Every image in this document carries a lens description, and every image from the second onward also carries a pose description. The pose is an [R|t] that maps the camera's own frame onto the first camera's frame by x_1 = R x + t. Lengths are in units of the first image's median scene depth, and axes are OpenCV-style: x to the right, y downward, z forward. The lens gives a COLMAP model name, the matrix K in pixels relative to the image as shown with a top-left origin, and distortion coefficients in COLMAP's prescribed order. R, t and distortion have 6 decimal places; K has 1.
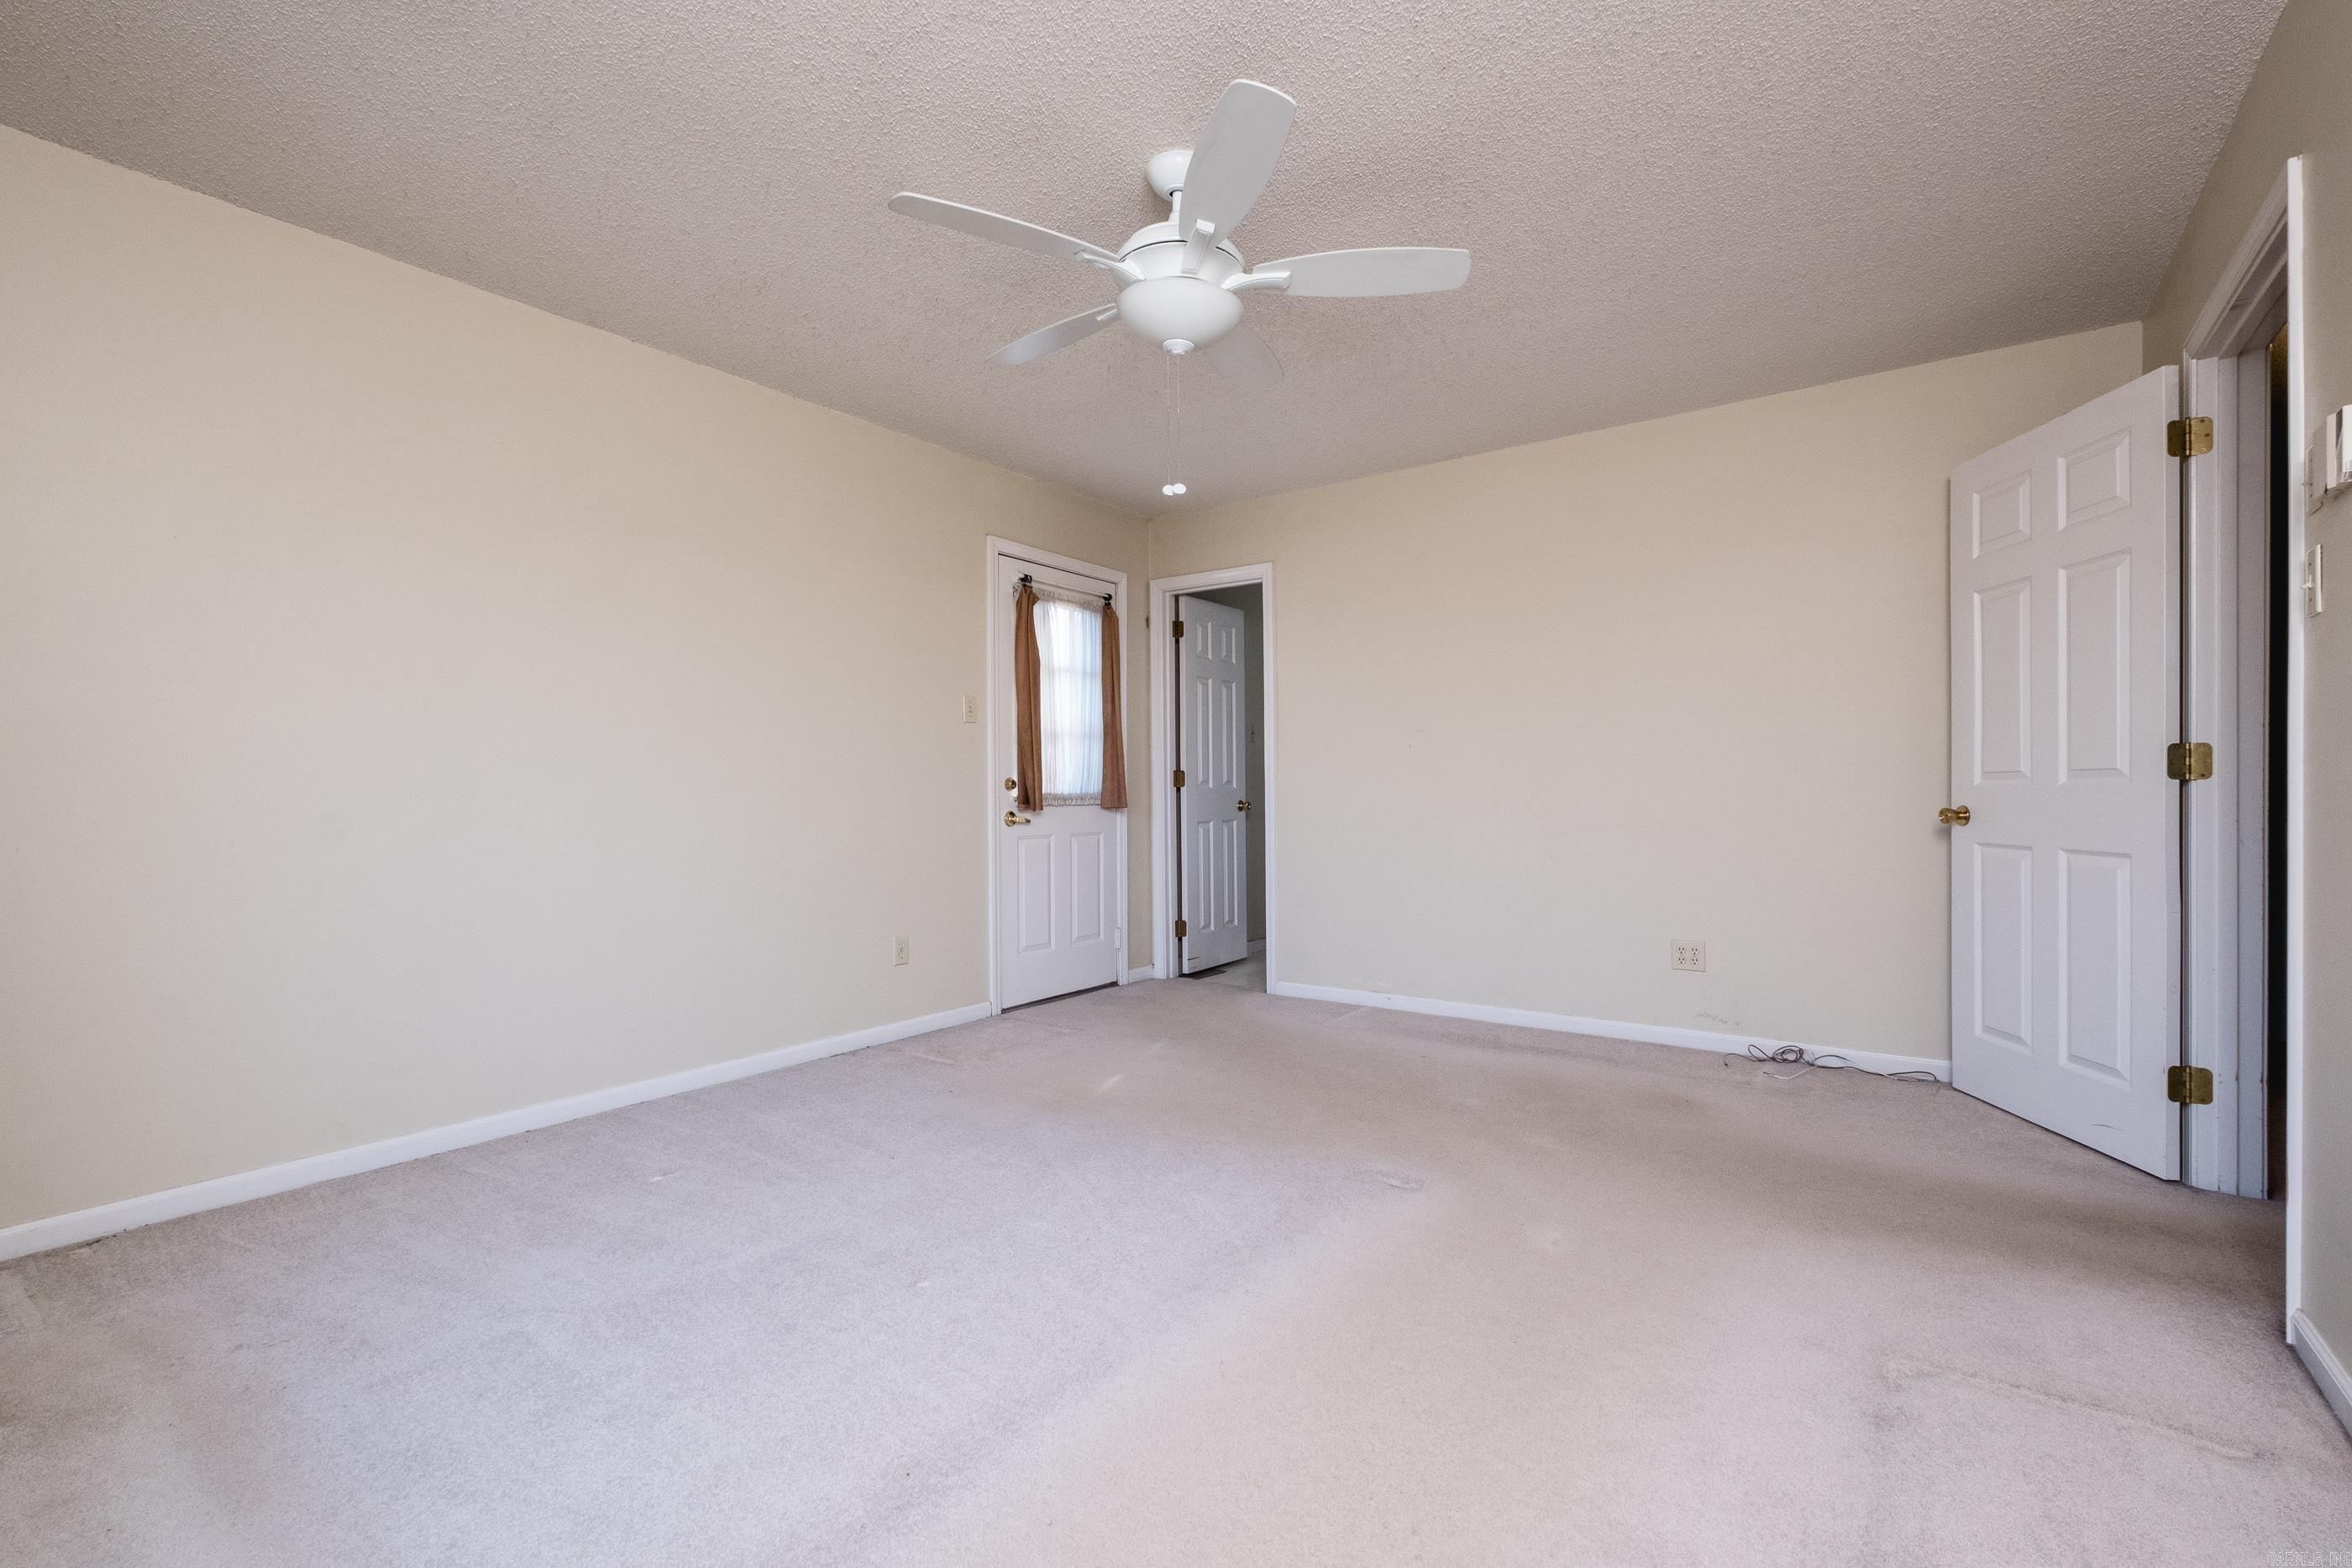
lens RADIAL K [[1025.0, 0, 1178.5], [0, 1025.0, 792.7], [0, 0, 1]] dist [0.004528, 0.000236]
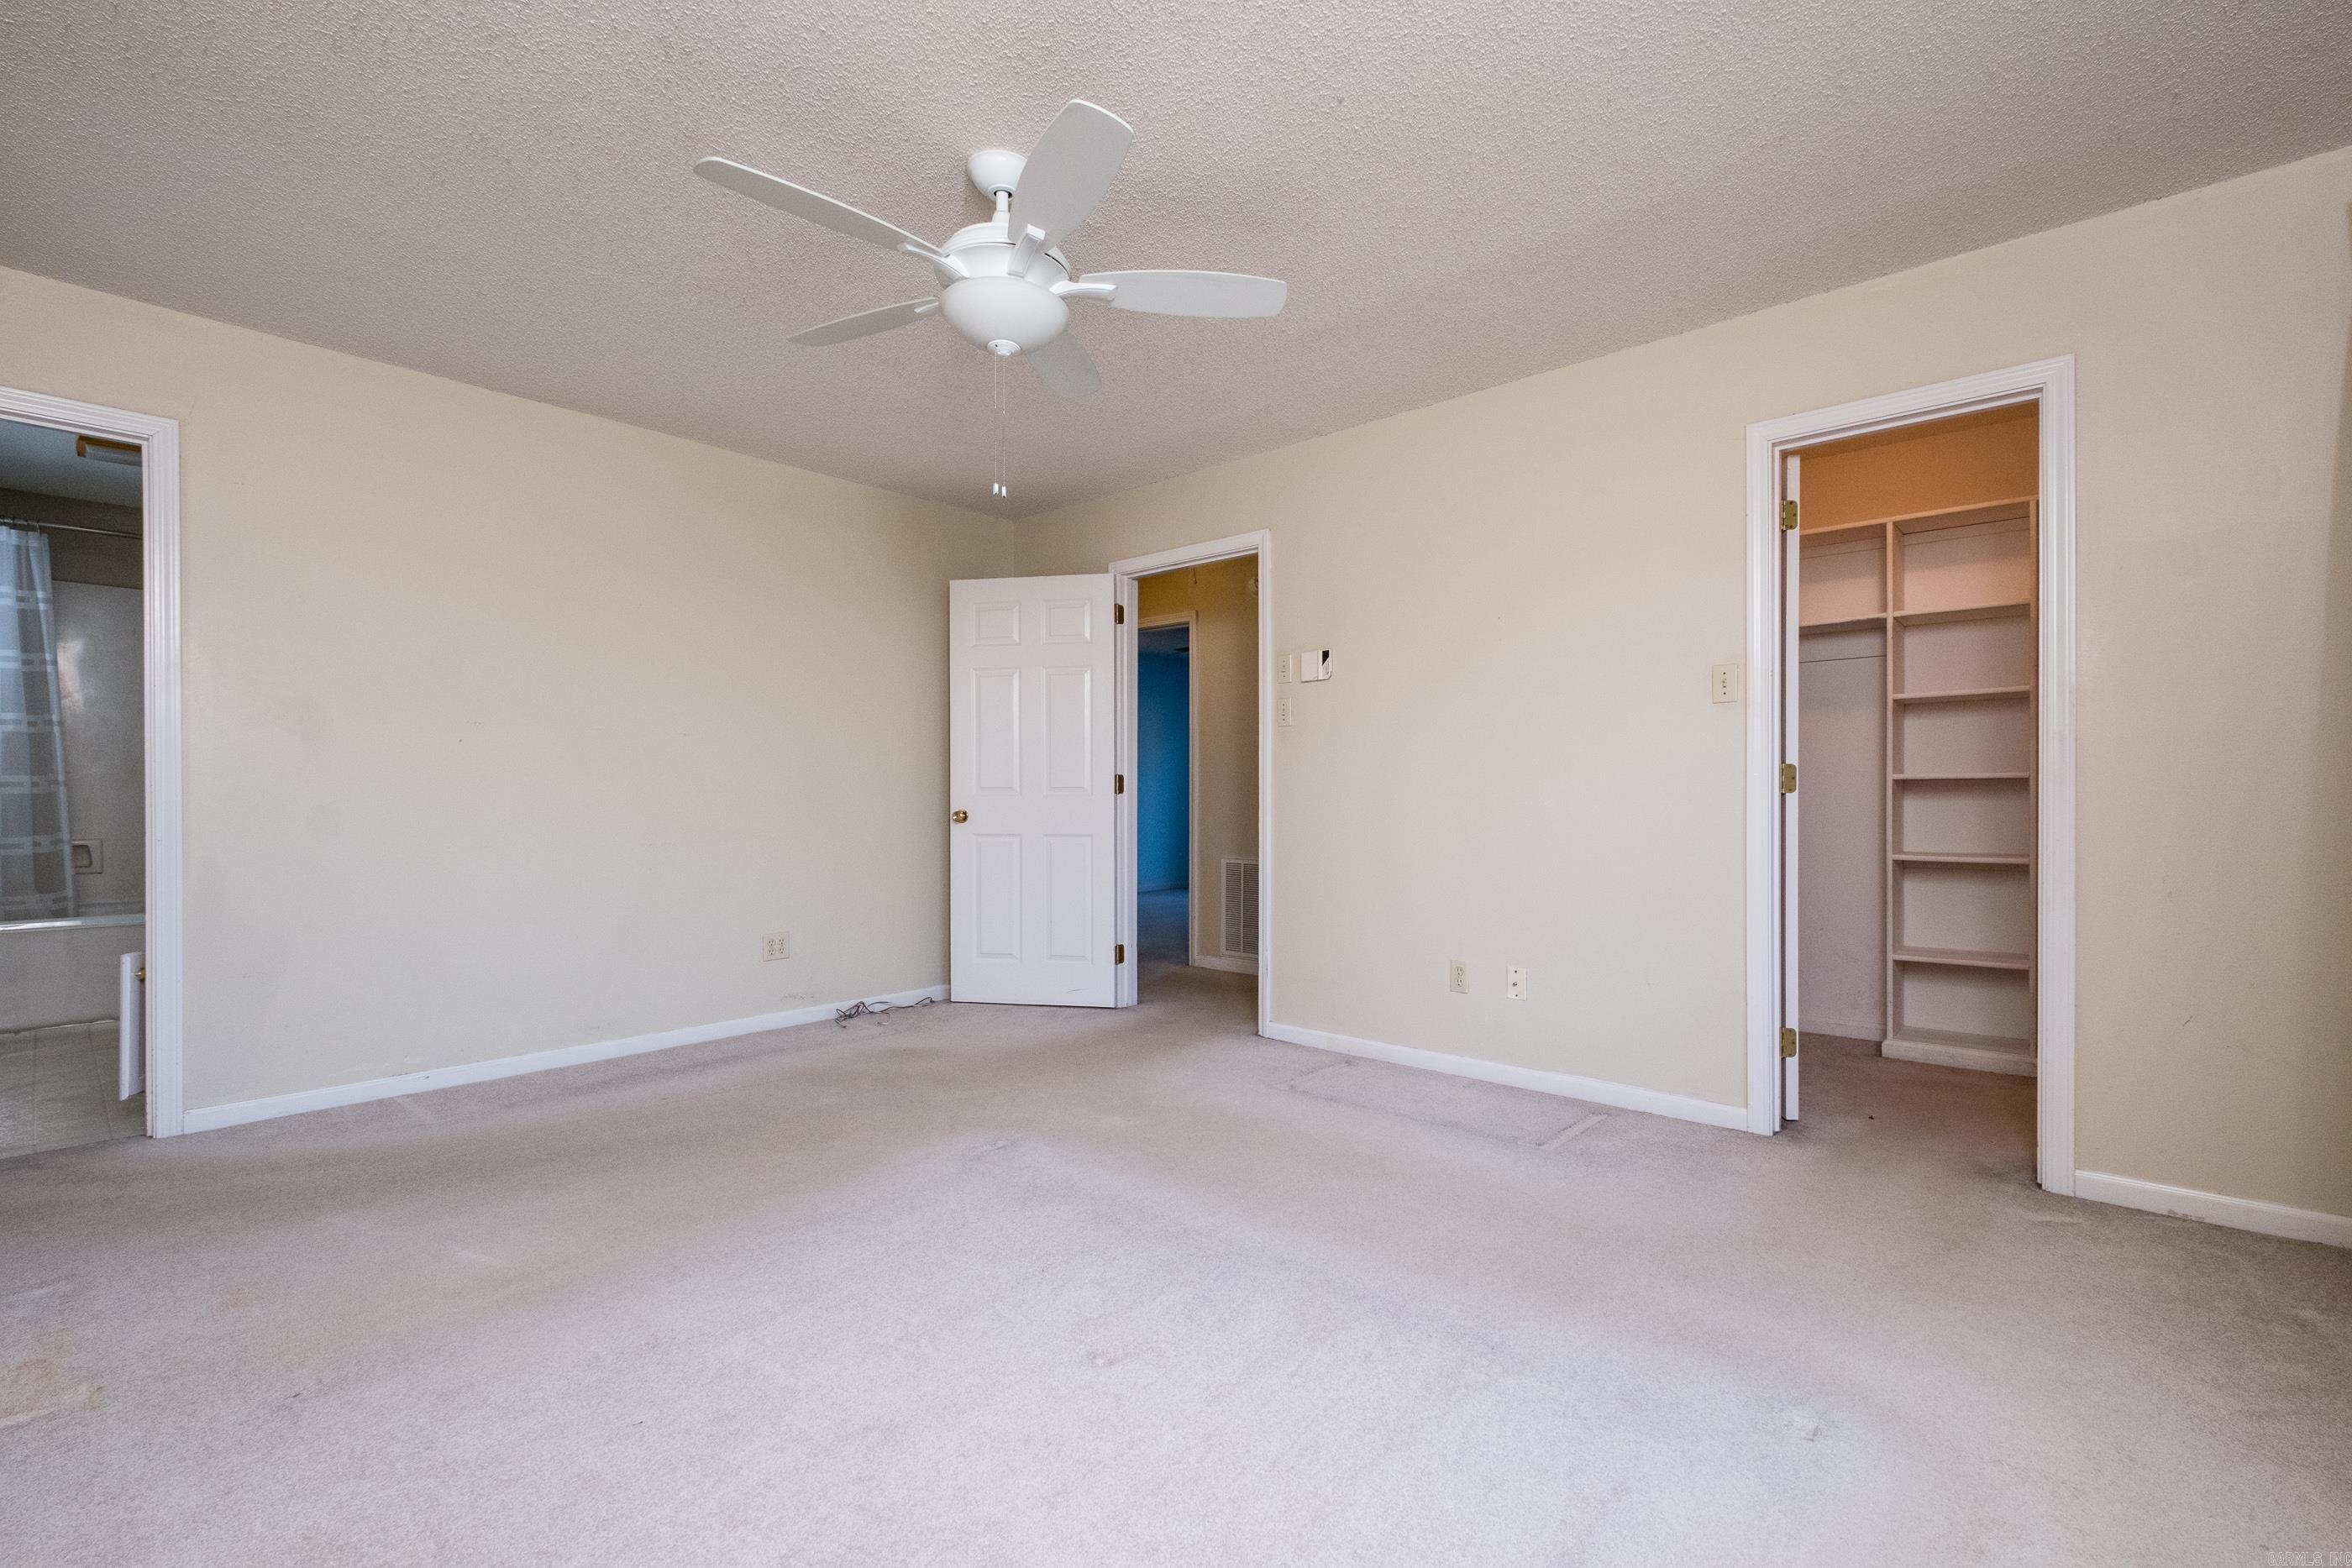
lens RADIAL K [[1025.0, 0, 1178.5], [0, 1025.0, 792.7], [0, 0, 1]] dist [0.004528, 0.000236]
pose [[0.089470, 0.013089, 0.995904, -0.702267], [0.002555, 0.999907, -0.013371, 0.008282], [-0.995986, 0.003741, 0.089428, 0.557199]]
